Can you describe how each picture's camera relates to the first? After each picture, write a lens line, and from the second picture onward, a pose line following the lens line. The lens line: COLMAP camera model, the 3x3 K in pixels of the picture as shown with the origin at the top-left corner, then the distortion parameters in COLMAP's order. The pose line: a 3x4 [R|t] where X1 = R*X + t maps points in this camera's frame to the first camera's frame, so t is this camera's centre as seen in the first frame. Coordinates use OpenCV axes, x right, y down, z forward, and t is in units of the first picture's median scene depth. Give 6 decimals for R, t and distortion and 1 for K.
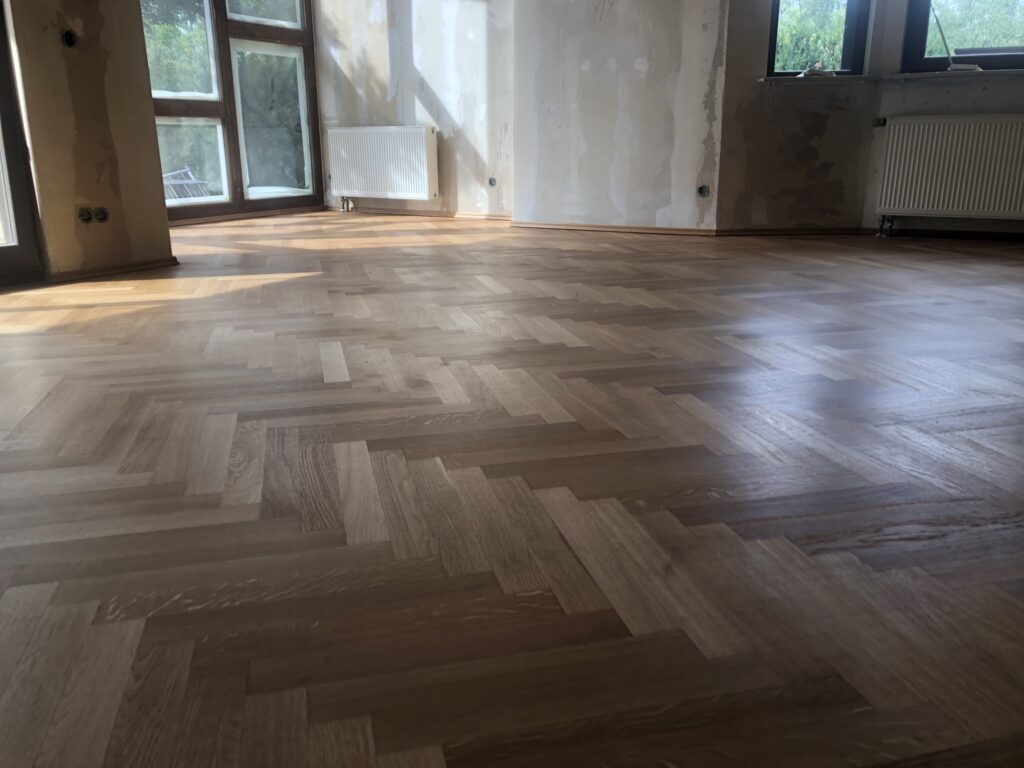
lens RADIAL K [[849.0, 0, 512.0], [0, 849.0, 384.0], [0, 0, 1]] dist [0.008837, 0.023444]
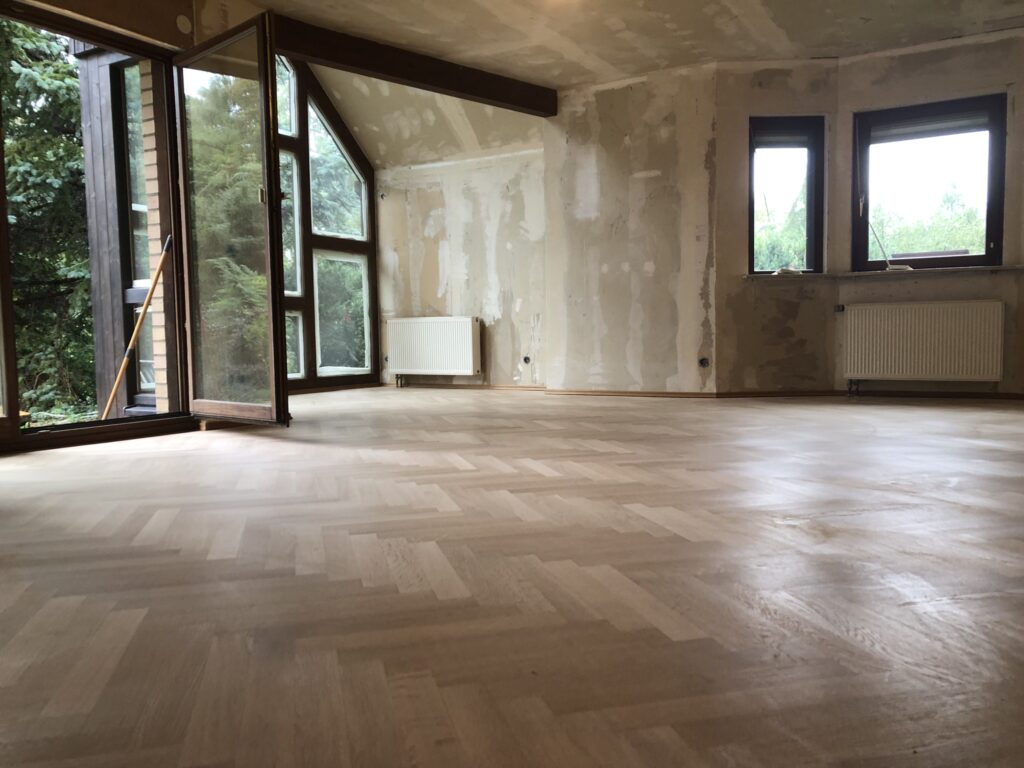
lens RADIAL K [[849.0, 0, 512.0], [0, 849.0, 384.0], [0, 0, 1]] dist [0.008837, 0.023444]
pose [[0.999986, -0.005239, -0.000961, -0.051998], [0.004886, 0.974106, -0.226037, 0.079800], [0.002121, 0.226029, 0.974118, -0.193002]]
